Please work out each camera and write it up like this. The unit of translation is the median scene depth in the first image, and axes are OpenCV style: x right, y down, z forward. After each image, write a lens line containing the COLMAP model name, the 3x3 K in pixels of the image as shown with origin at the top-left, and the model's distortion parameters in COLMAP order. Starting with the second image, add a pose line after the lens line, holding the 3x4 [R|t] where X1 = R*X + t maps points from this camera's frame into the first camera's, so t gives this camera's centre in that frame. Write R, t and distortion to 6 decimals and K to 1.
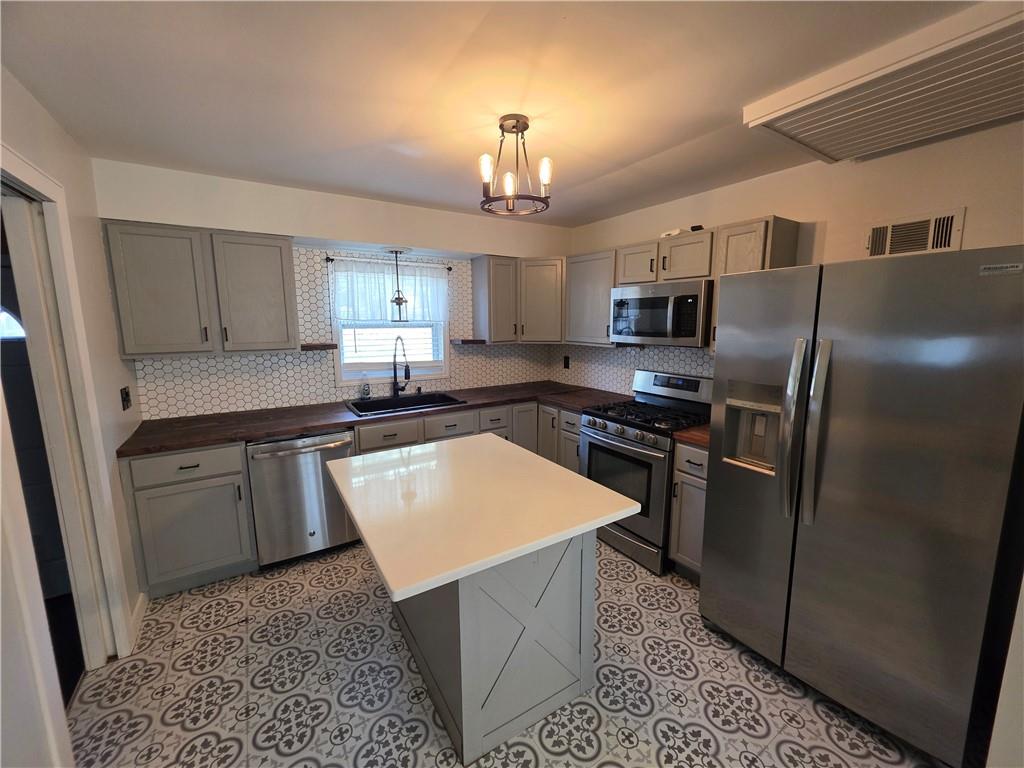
lens RADIAL K [[415.5, 0, 512.0], [0, 415.5, 384.0], [0, 0, 1]] dist [0.001299, -0.000068]
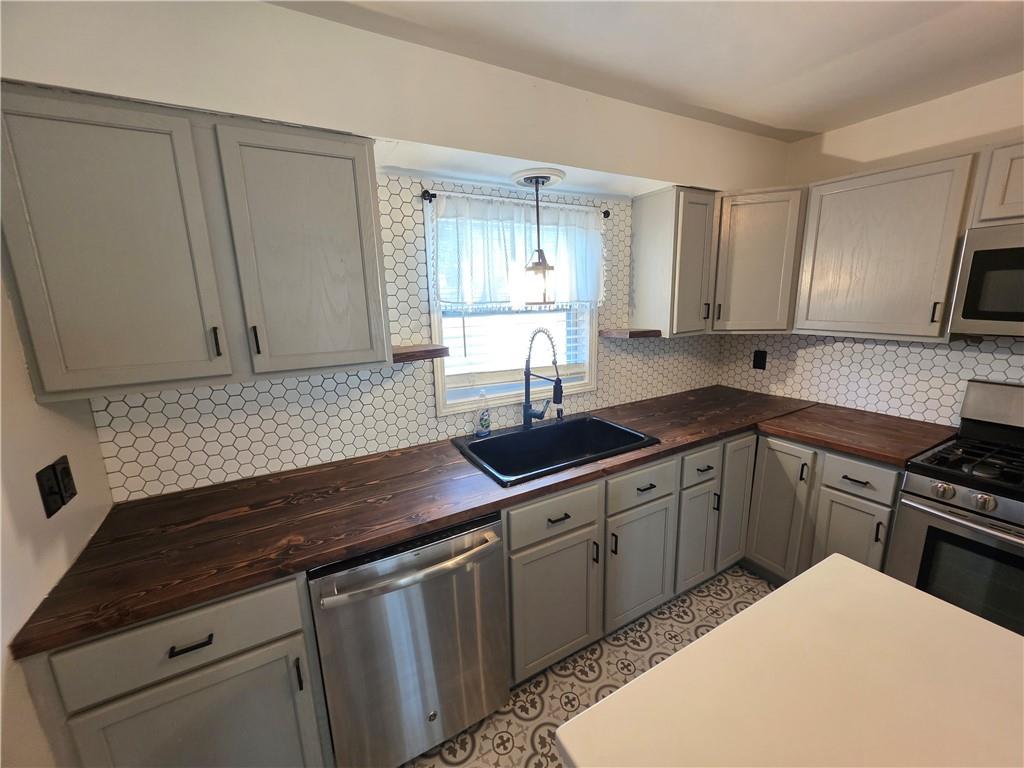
lens RADIAL K [[408.4, 0, 512.0], [0, 408.4, 384.0], [0, 0, 1]] dist [-0.000343, 0.000035]
pose [[0.998303, -0.011776, -0.057034, -0.094792], [0.015159, 0.998128, 0.059244, -0.024516], [0.056229, -0.060008, 0.996613, 0.141150]]
